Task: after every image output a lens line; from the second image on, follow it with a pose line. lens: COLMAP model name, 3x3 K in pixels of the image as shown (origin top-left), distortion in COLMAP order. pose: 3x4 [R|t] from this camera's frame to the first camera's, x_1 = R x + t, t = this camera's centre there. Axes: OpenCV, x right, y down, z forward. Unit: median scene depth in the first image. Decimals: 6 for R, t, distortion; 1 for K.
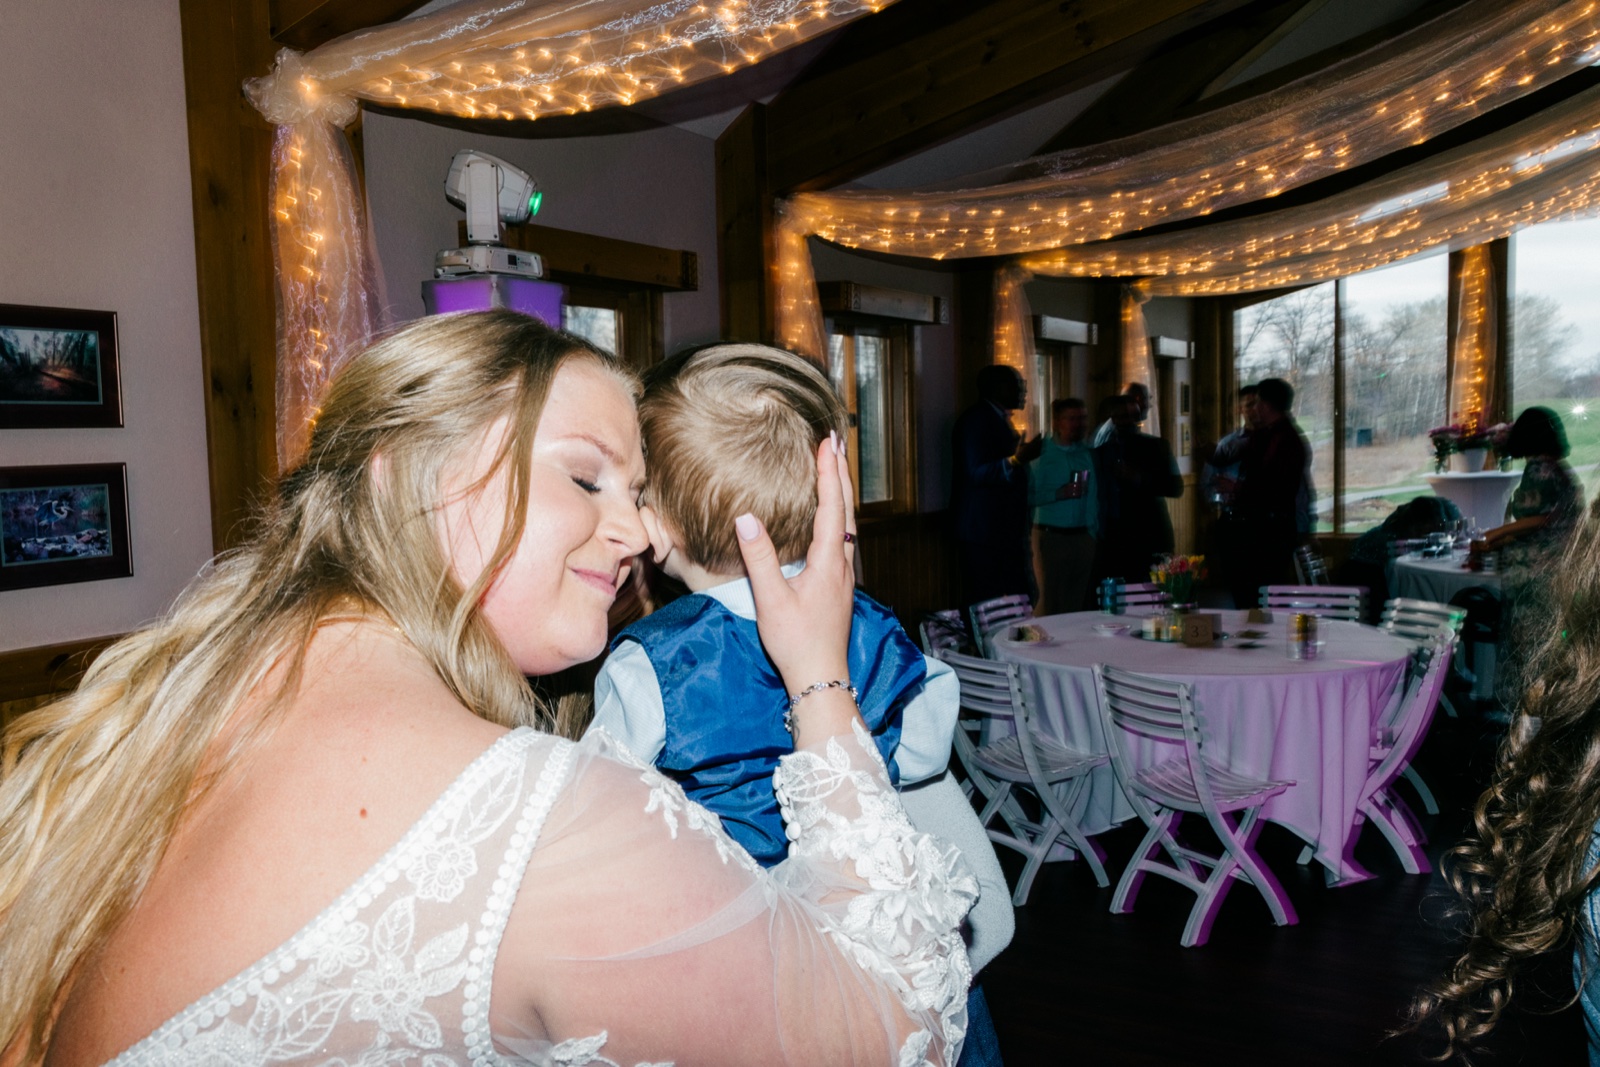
lens RADIAL K [[1275.6, 0, 788.8], [0, 1275.6, 523.2], [0, 0, 1]] dist [0.003172, 0.005195]
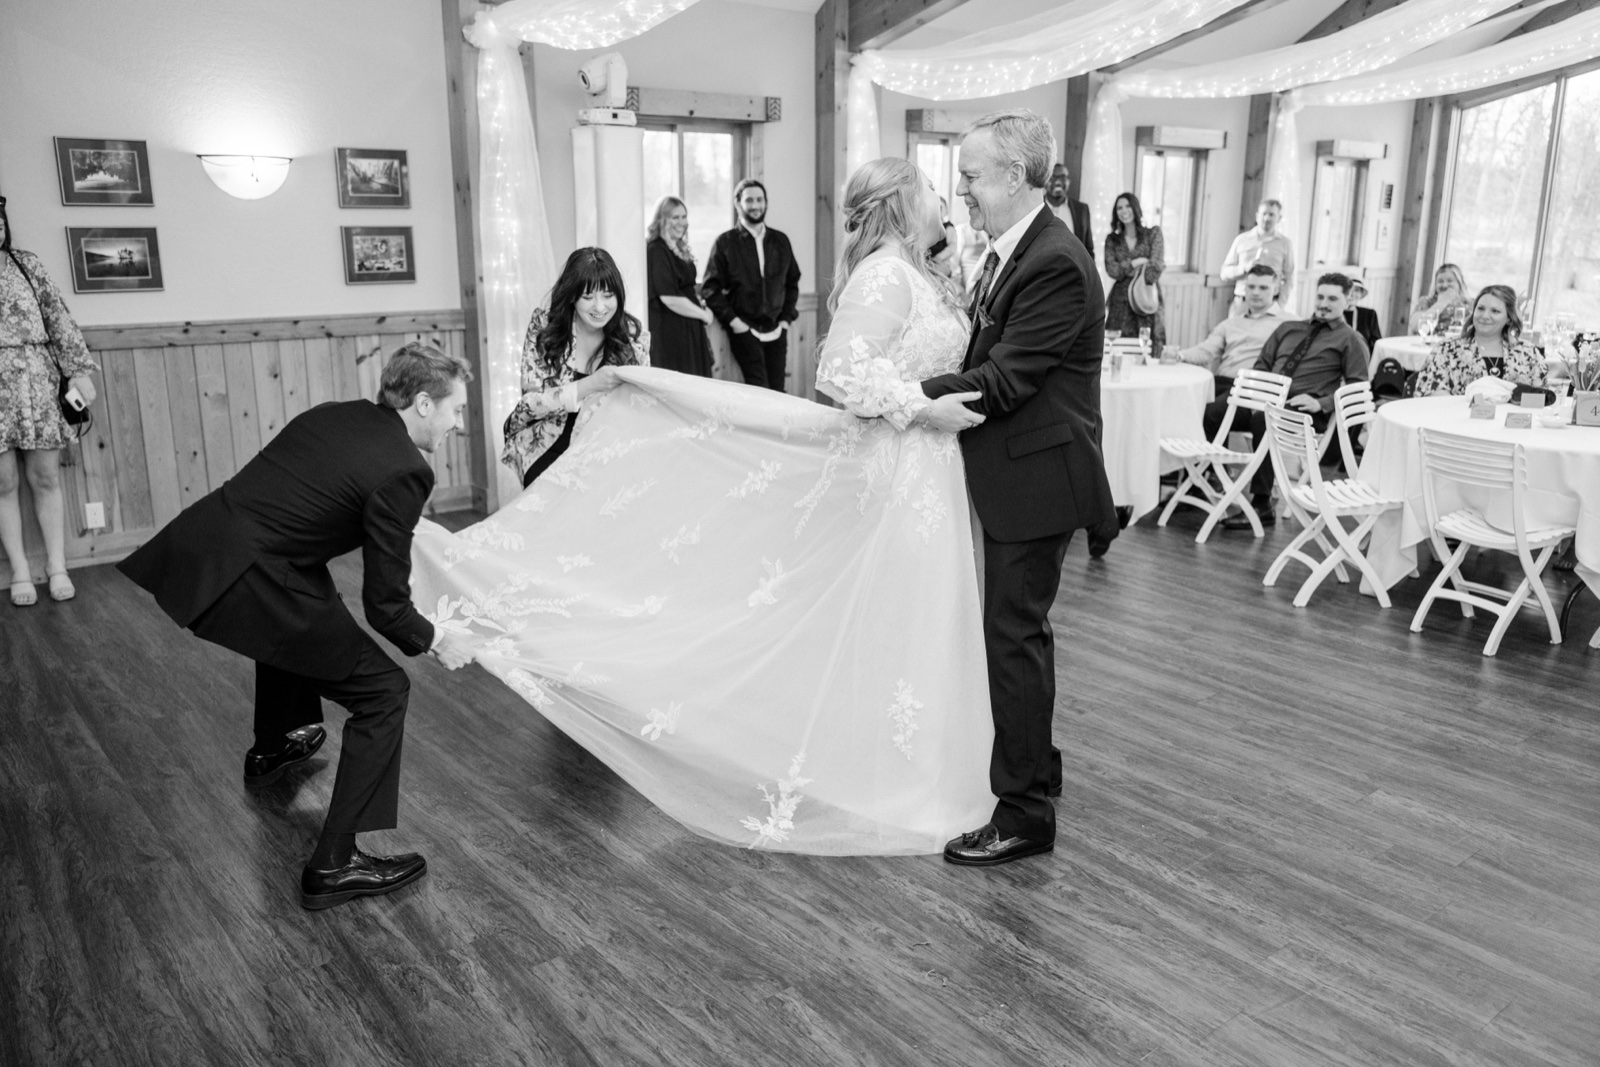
lens RADIAL K [[1275.6, 0, 814.9], [0, 1275.6, 544.5], [0, 0, 1]] dist [0.003172, 0.005195]
pose [[0.931527, 0.119952, -0.343320, 0.575985], [-0.052851, 0.978667, 0.198537, 0.008680], [0.359811, -0.166798, 0.917995, -0.501257]]
